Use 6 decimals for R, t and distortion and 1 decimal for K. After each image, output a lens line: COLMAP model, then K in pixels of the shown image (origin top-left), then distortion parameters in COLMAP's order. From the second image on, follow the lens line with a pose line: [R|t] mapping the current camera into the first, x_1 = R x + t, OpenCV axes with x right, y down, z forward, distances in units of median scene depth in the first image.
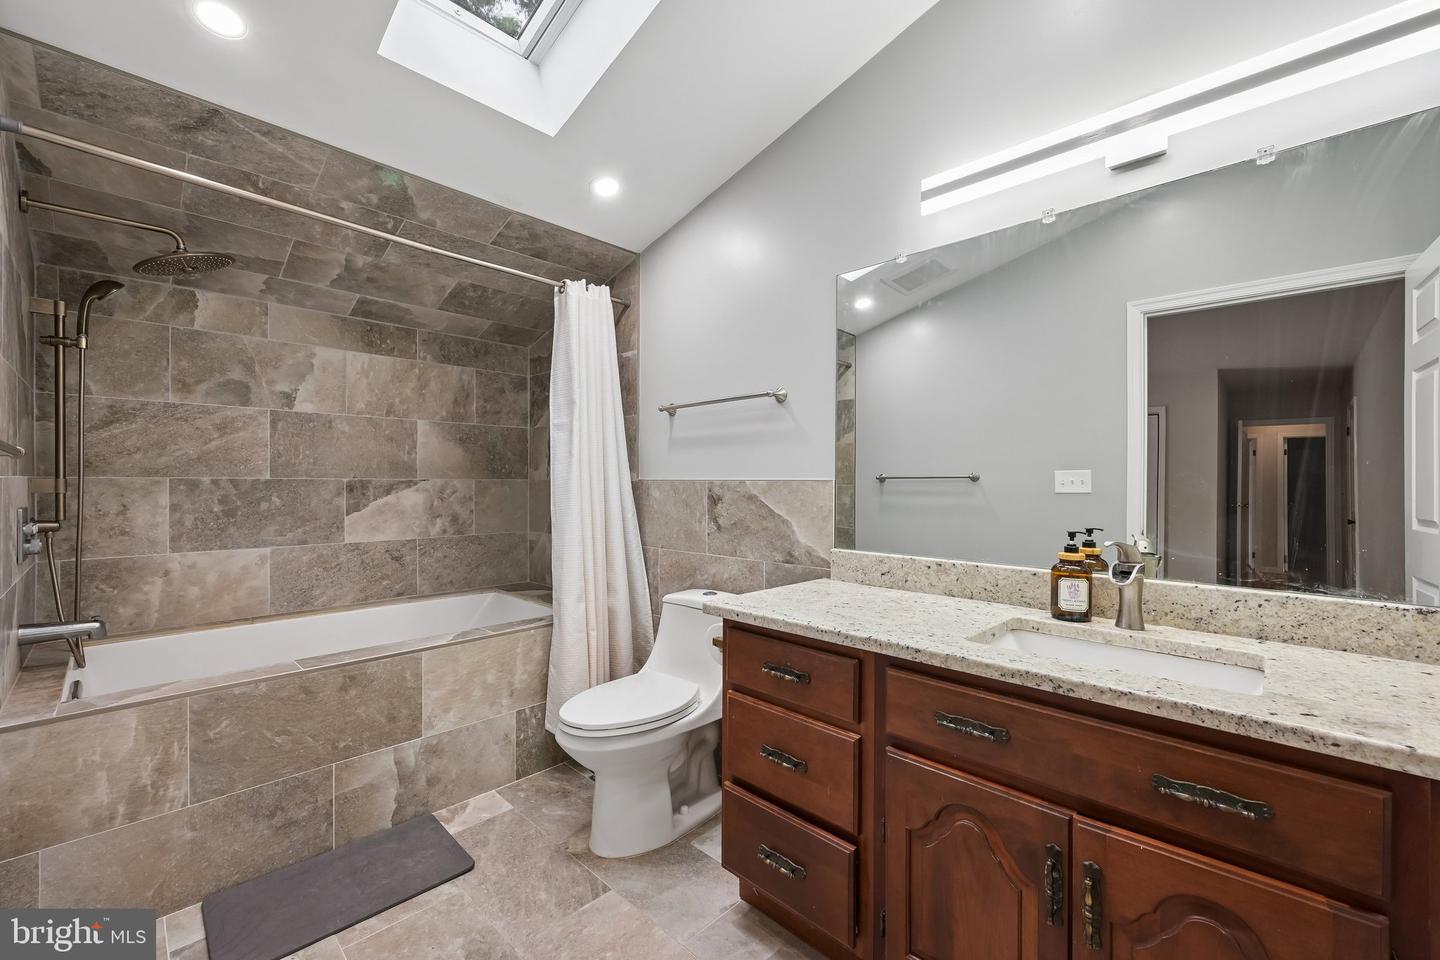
lens RADIAL K [[583.5, 0, 721.3], [0, 583.5, 480.1], [0, 0, 1]] dist [0.000751, -0.000097]
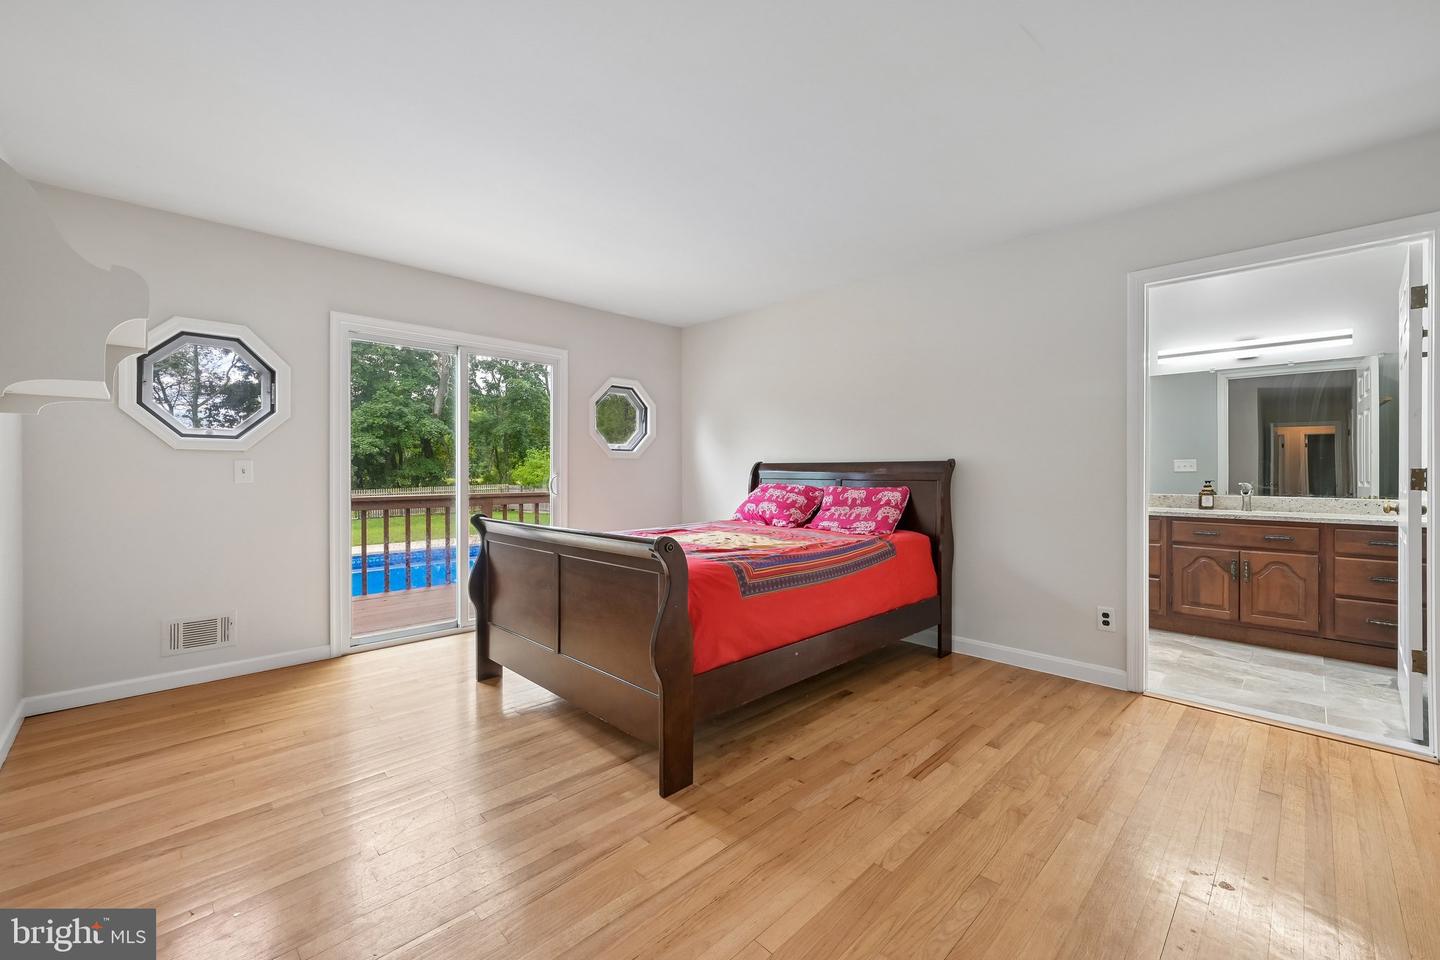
lens RADIAL K [[583.5, 0, 718.7], [0, 583.5, 475.7], [0, 0, 1]] dist [0.000751, -0.000097]
pose [[0.999642, -0.008605, -0.025340, -0.818345], [0.008786, 0.999937, 0.007021, 0.008275], [0.025278, -0.007242, 0.999654, -0.877641]]
